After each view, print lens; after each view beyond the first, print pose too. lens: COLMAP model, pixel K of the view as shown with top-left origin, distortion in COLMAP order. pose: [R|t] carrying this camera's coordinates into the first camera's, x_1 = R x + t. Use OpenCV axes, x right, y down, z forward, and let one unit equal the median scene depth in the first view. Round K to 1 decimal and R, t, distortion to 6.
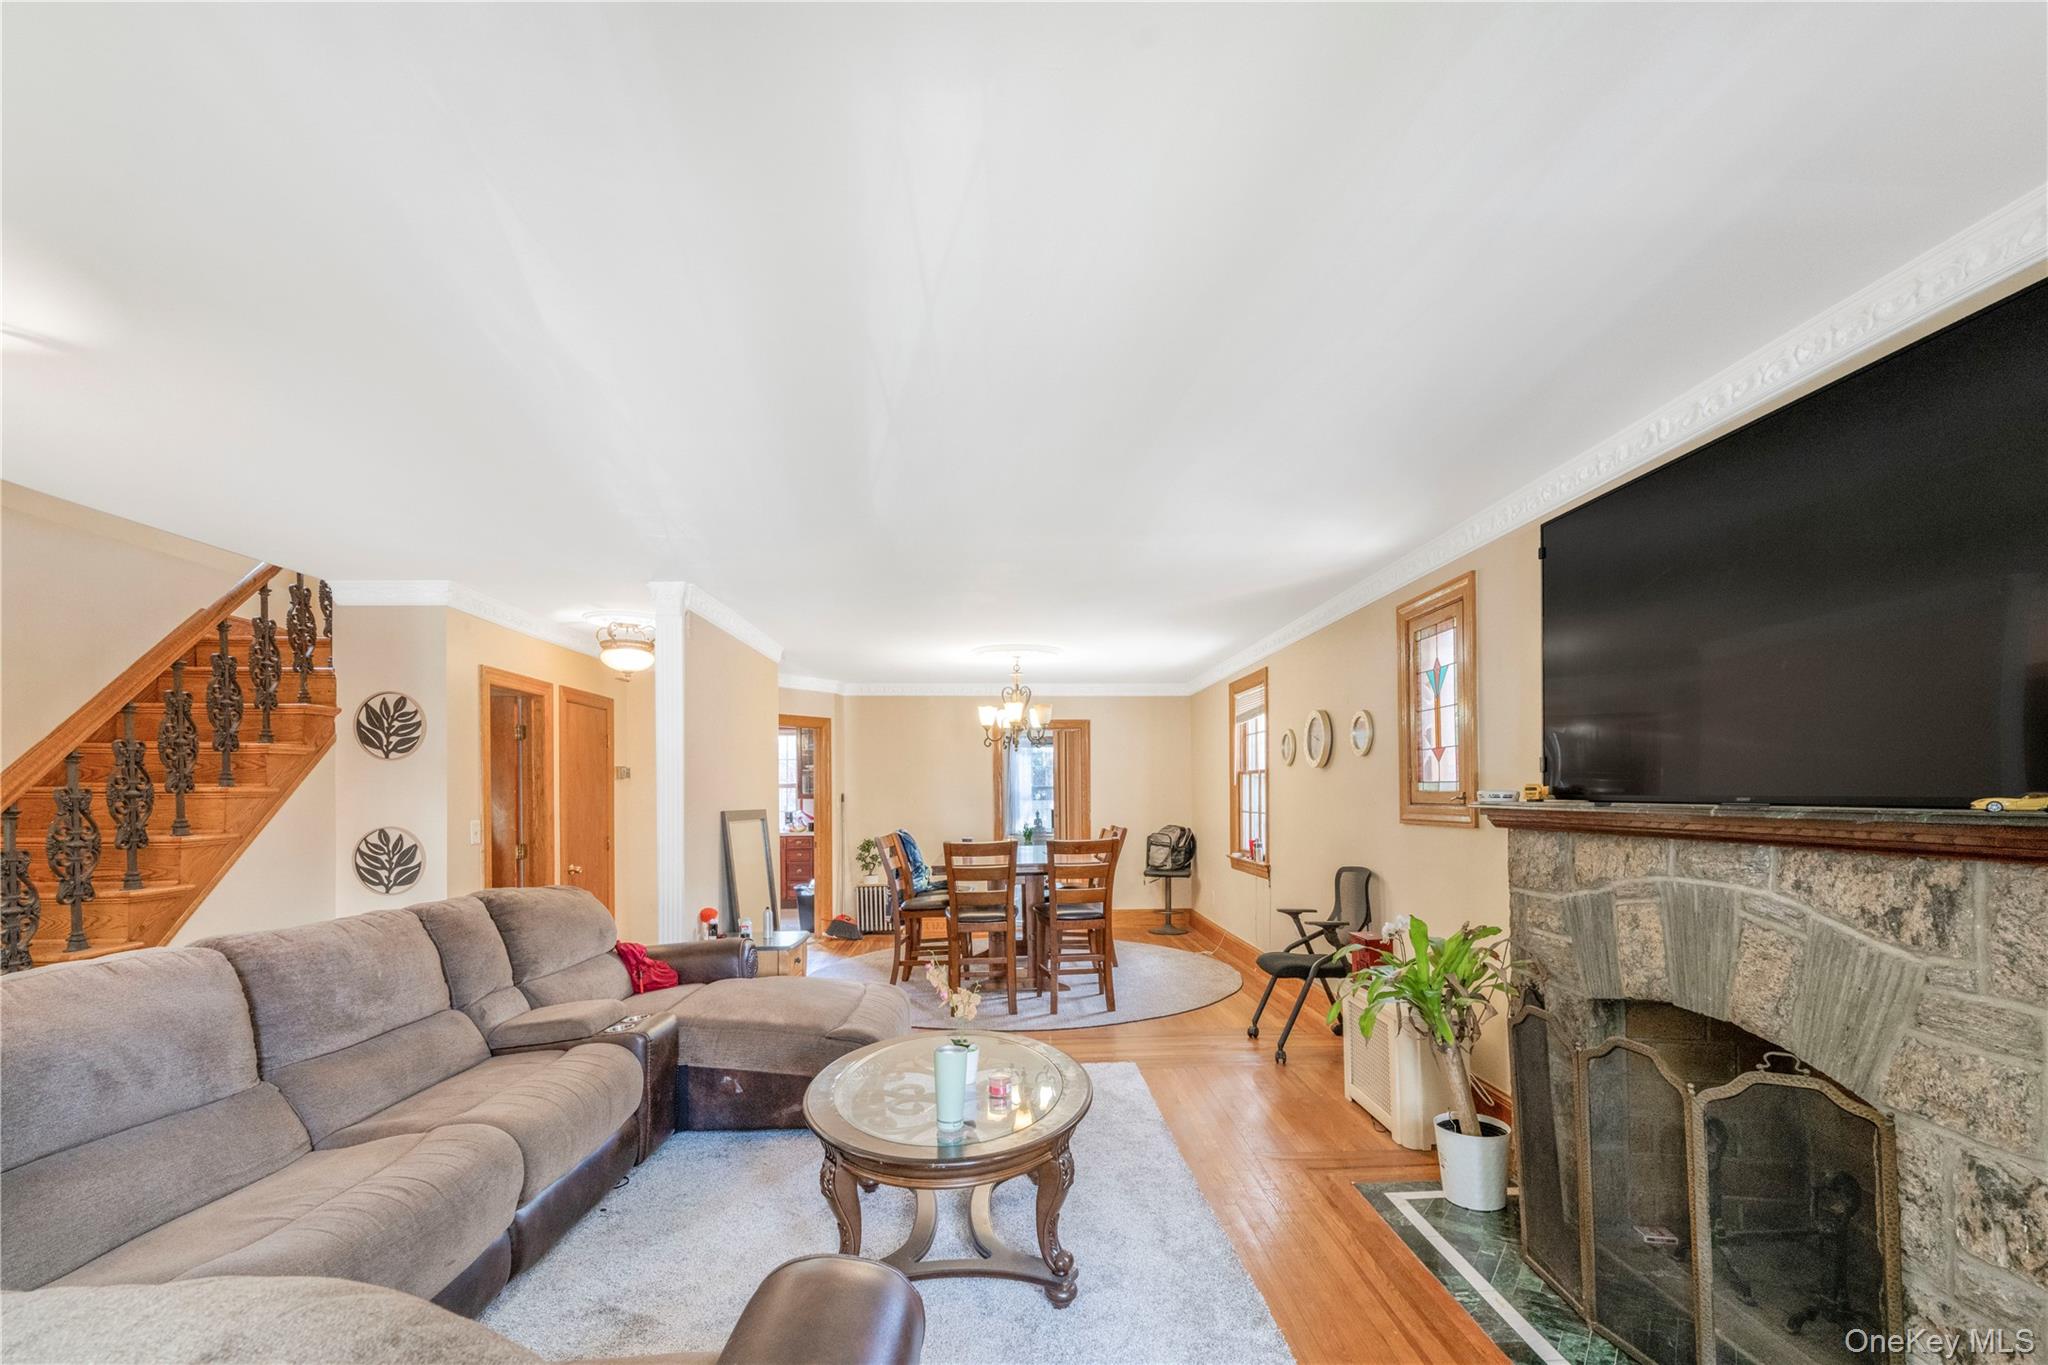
lens RADIAL K [[898.6, 0, 1022.8], [0, 898.6, 798.9], [0, 0, 1]] dist [-0.000535, -0.000216]
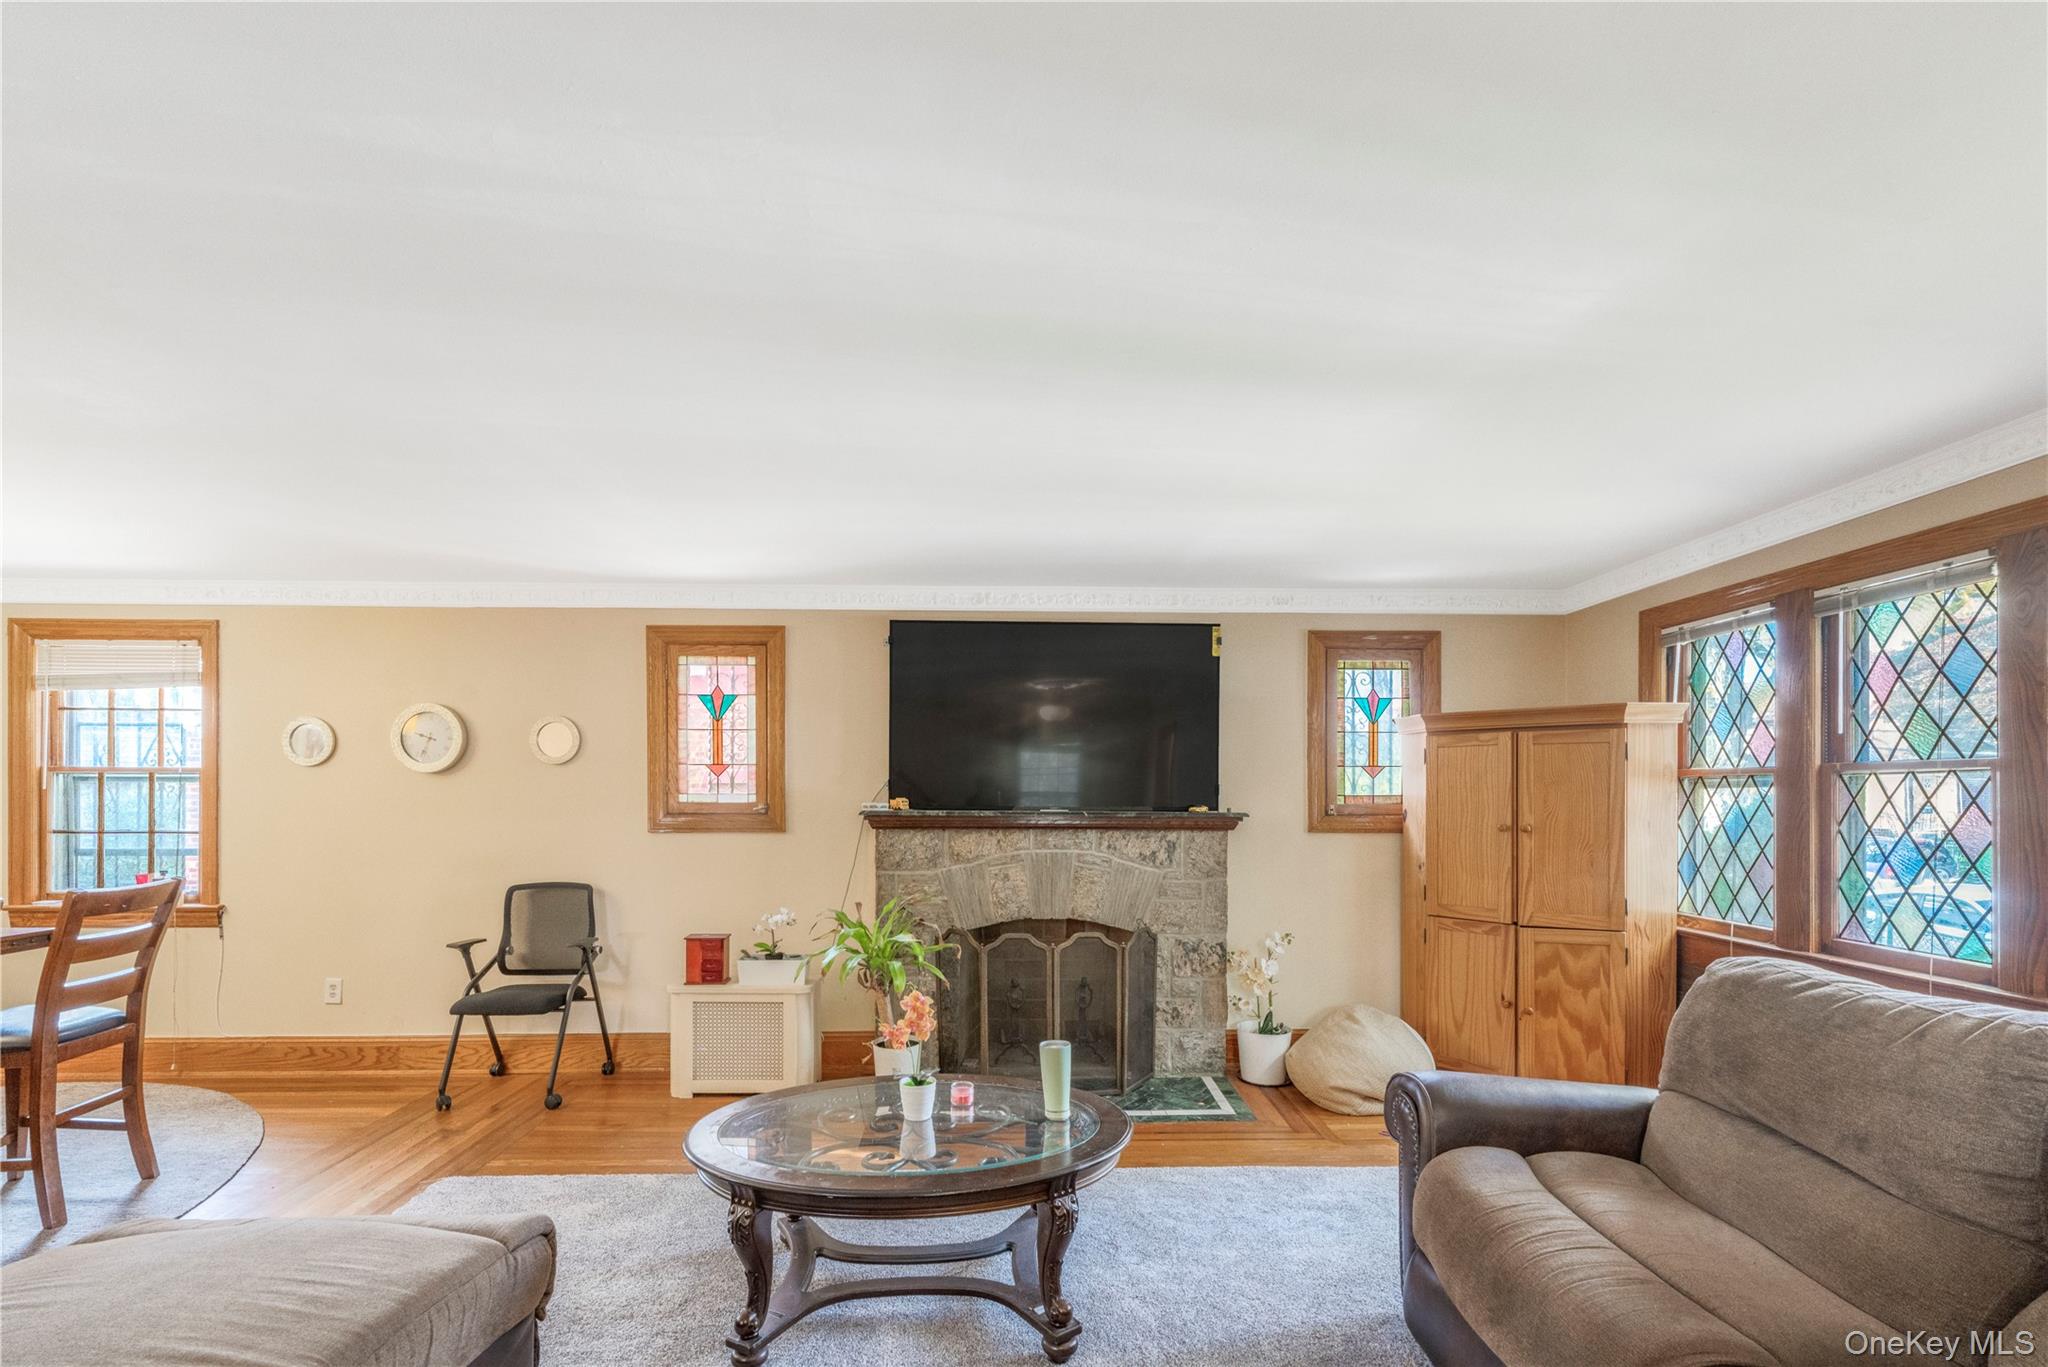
lens RADIAL K [[860.7, 0, 1023.4], [0, 860.7, 791.8], [0, 0, 1]] dist [-0.000259, -0.000164]
pose [[-0.001728, 0.006407, 0.999978, -0.995011], [0.003029, 0.999975, -0.006402, -0.021218], [-0.999994, 0.003018, -0.001748, 0.955420]]
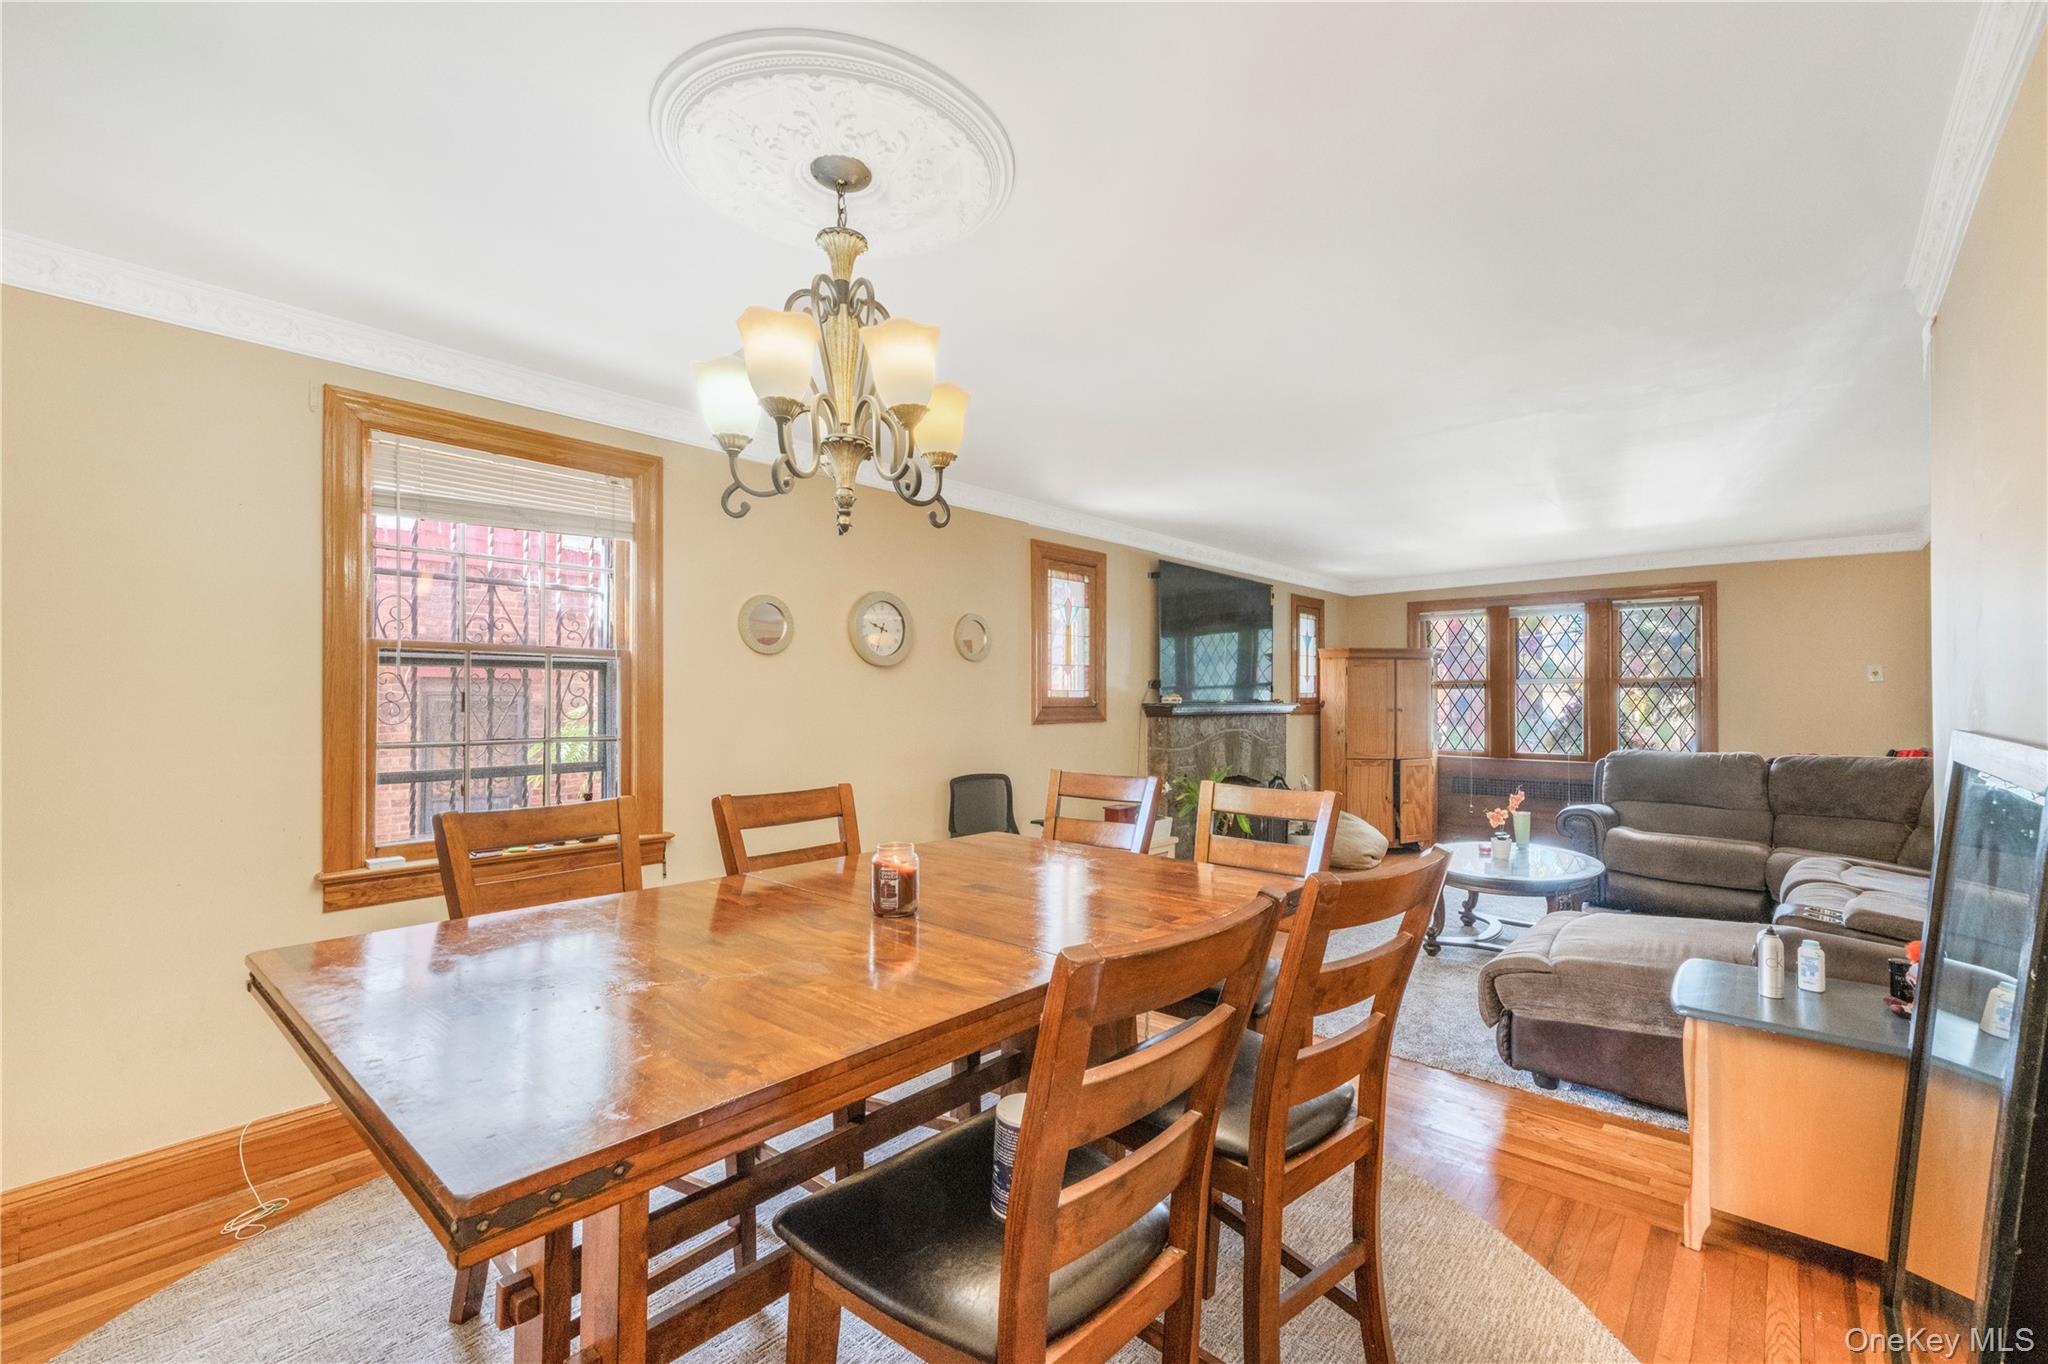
lens RADIAL K [[862.1, 0, 1024.4], [0, 862.1, 692.0], [0, 0, 1]] dist [0.000337, -0.000065]
pose [[-0.730571, 0.013685, 0.682699, -0.575688], [0.009298, 0.999906, -0.010093, -0.006936], [-0.682773, -0.001026, -0.730630, 3.096825]]
